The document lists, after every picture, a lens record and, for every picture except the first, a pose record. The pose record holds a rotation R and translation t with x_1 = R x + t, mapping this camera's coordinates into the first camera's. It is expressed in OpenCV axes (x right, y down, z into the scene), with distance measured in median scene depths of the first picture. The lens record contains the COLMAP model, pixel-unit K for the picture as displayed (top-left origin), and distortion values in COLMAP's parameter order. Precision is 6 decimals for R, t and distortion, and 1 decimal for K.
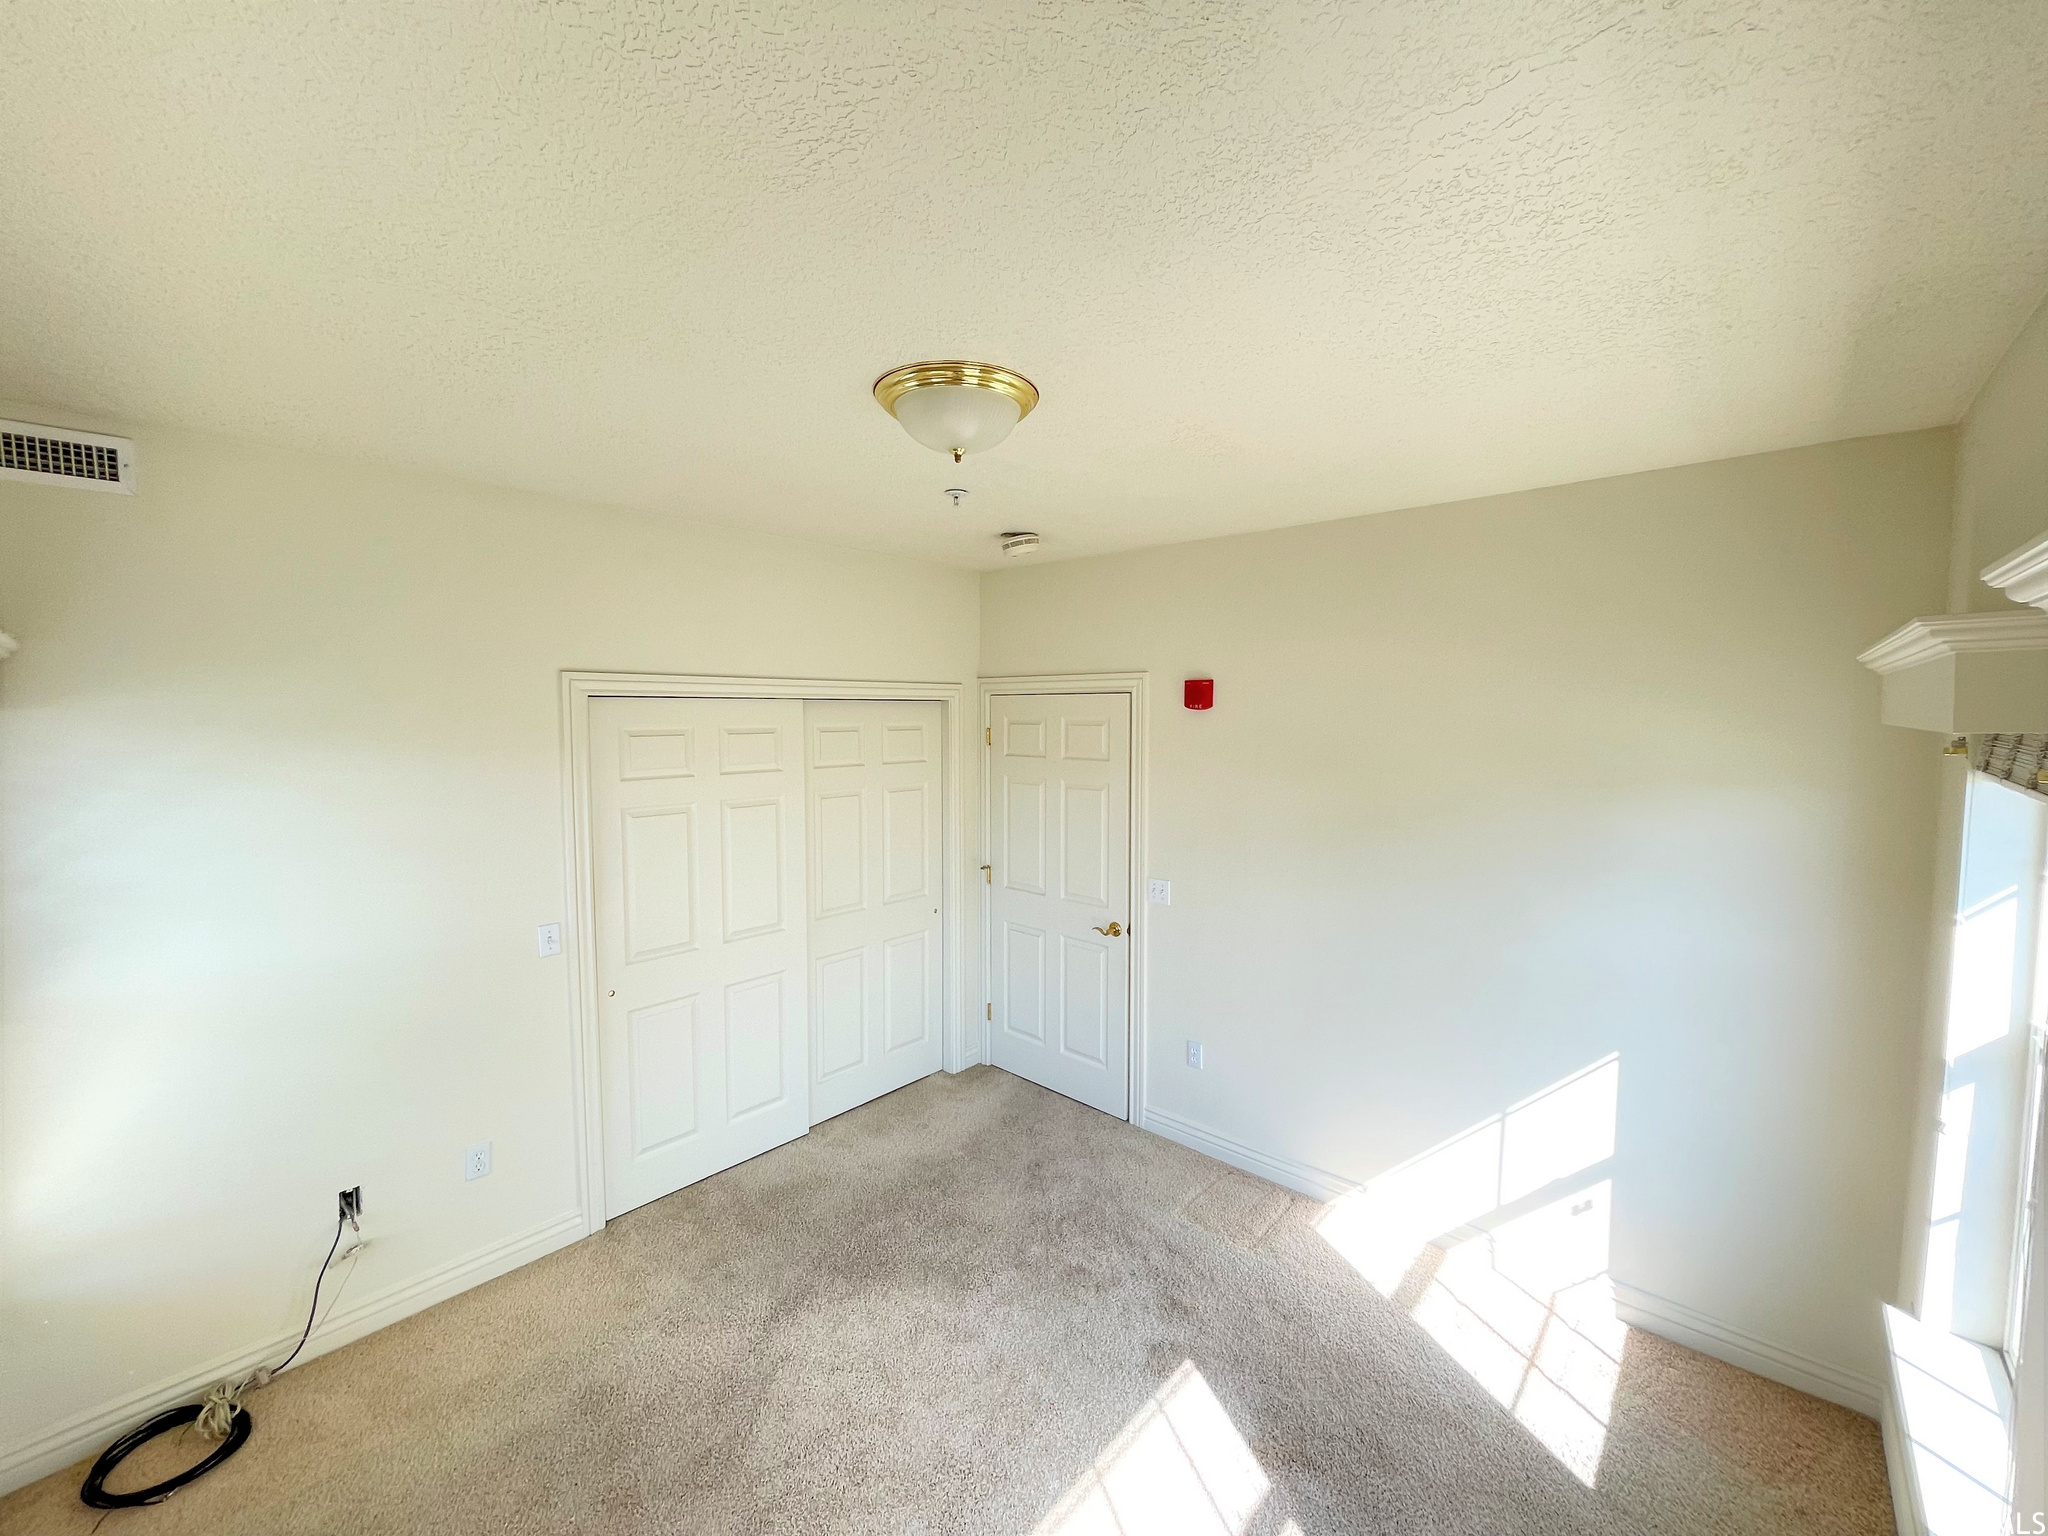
lens RADIAL K [[824.0, 0, 1015.2], [0, 824.0, 763.6], [0, 0, 1]] dist [0.001071, 0.000218]
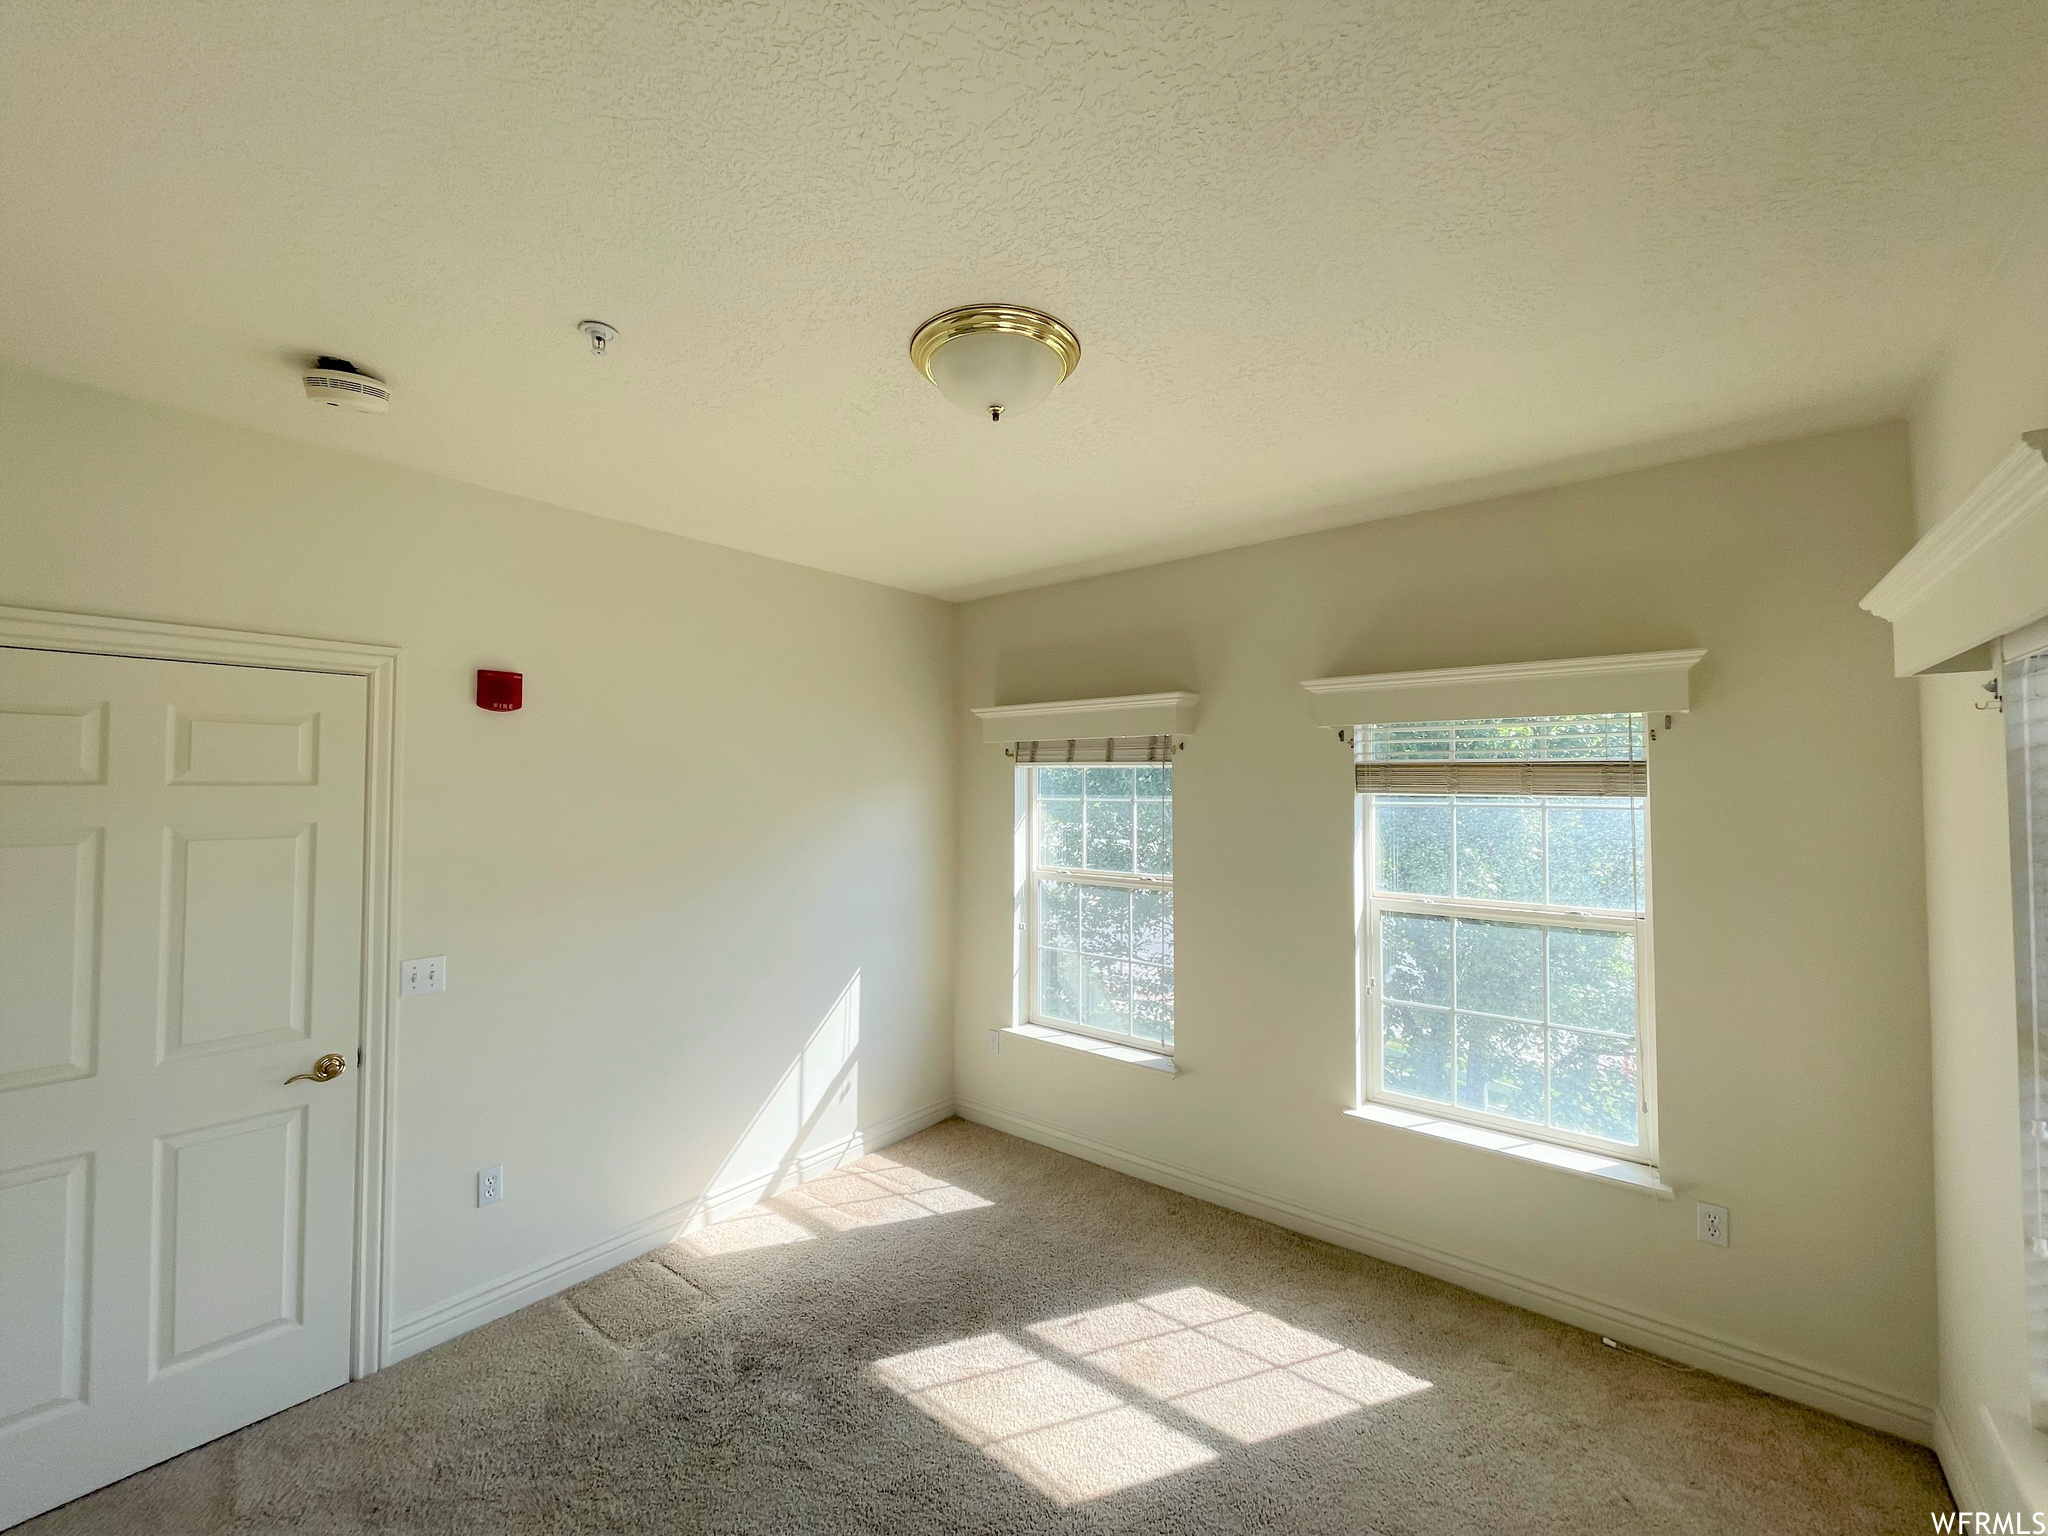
lens RADIAL K [[824.0, 0, 1034.2], [0, 824.0, 763.1], [0, 0, 1]] dist [0.001071, 0.000218]
pose [[-0.055864, 0.019197, 0.998254, -0.572065], [0.053163, 0.998454, -0.016226, 0.020293], [-0.997022, 0.052164, -0.056799, 0.578745]]
